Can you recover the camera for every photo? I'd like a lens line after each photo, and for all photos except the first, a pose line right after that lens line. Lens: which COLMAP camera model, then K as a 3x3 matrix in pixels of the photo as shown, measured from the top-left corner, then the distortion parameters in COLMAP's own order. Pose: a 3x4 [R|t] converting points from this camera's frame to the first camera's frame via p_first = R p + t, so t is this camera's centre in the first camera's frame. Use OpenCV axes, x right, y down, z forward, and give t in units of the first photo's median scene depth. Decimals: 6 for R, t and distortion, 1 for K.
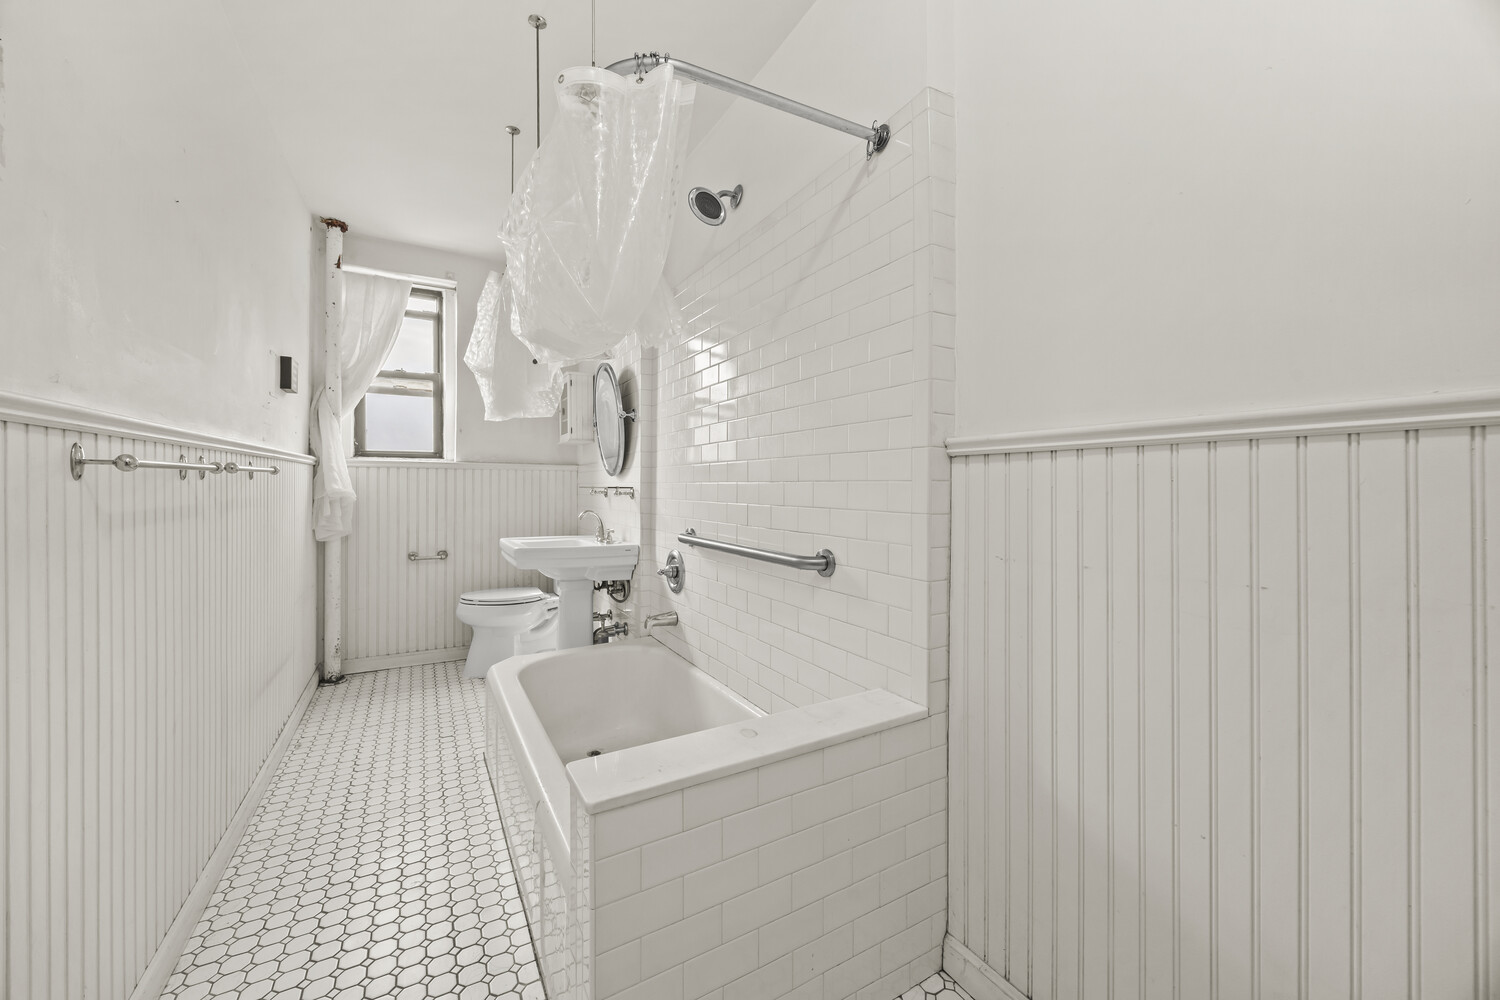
lens RADIAL K [[577.3, 0, 743.8], [0, 577.3, 488.6], [0, 0, 1]] dist [-0.007693, -0.000361]
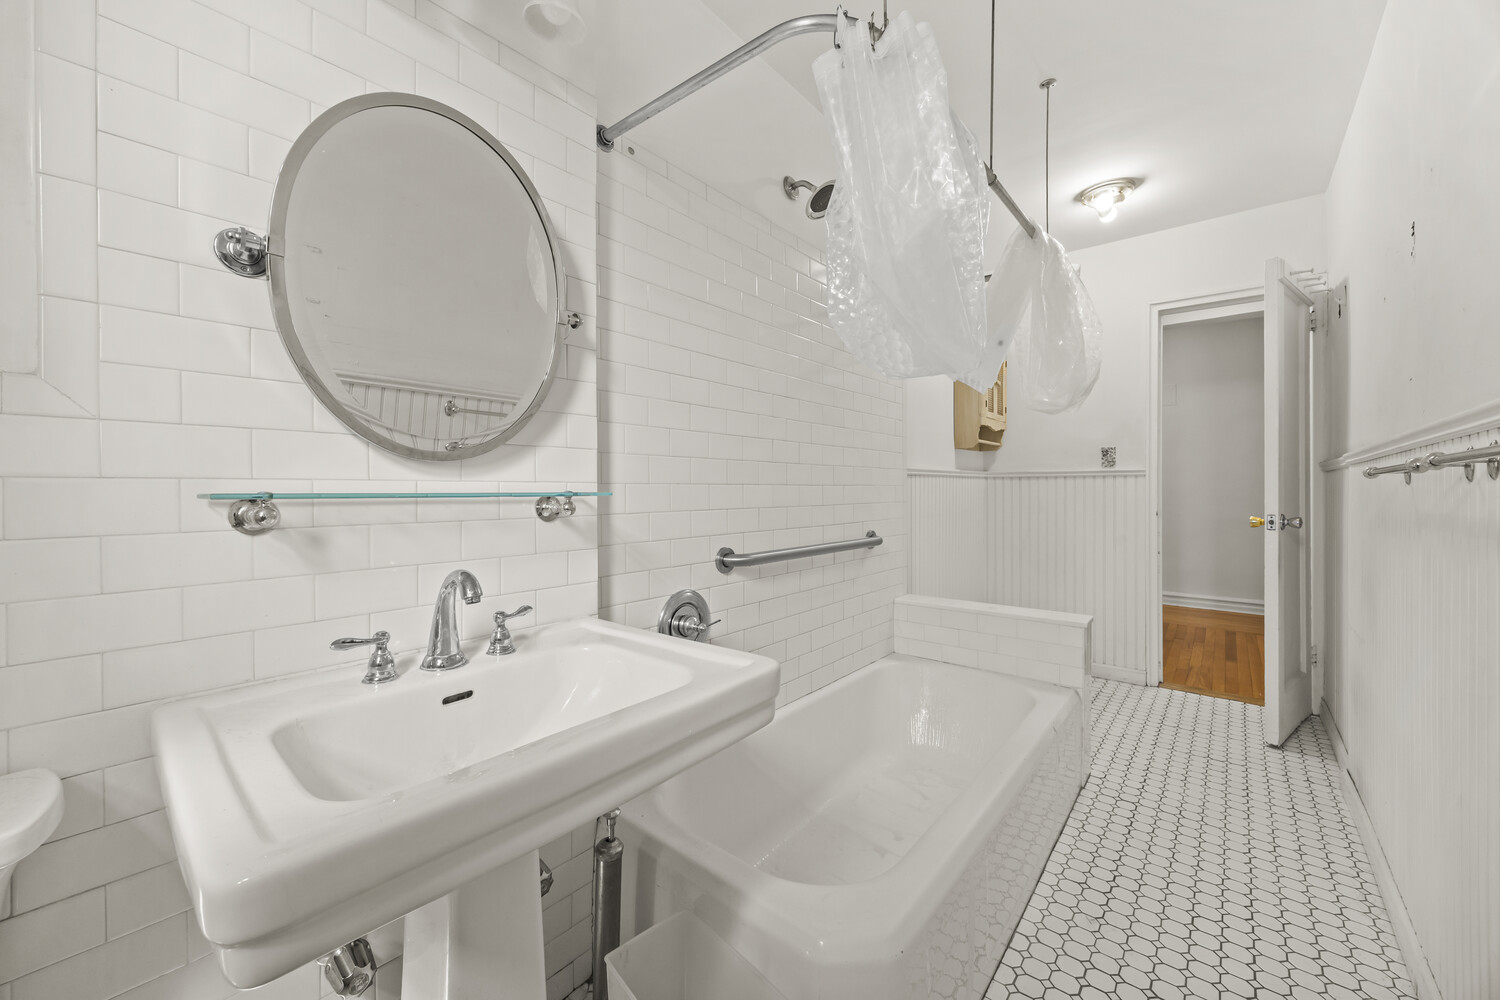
lens RADIAL K [[577.3, 0, 742.3], [0, 577.3, 491.2], [0, 0, 1]] dist [-0.007693, -0.000361]
pose [[-0.343633, -0.008065, 0.939069, -1.096013], [0.000762, 0.999960, 0.008867, -0.014757], [-0.939104, 0.003763, -0.343613, 1.713697]]
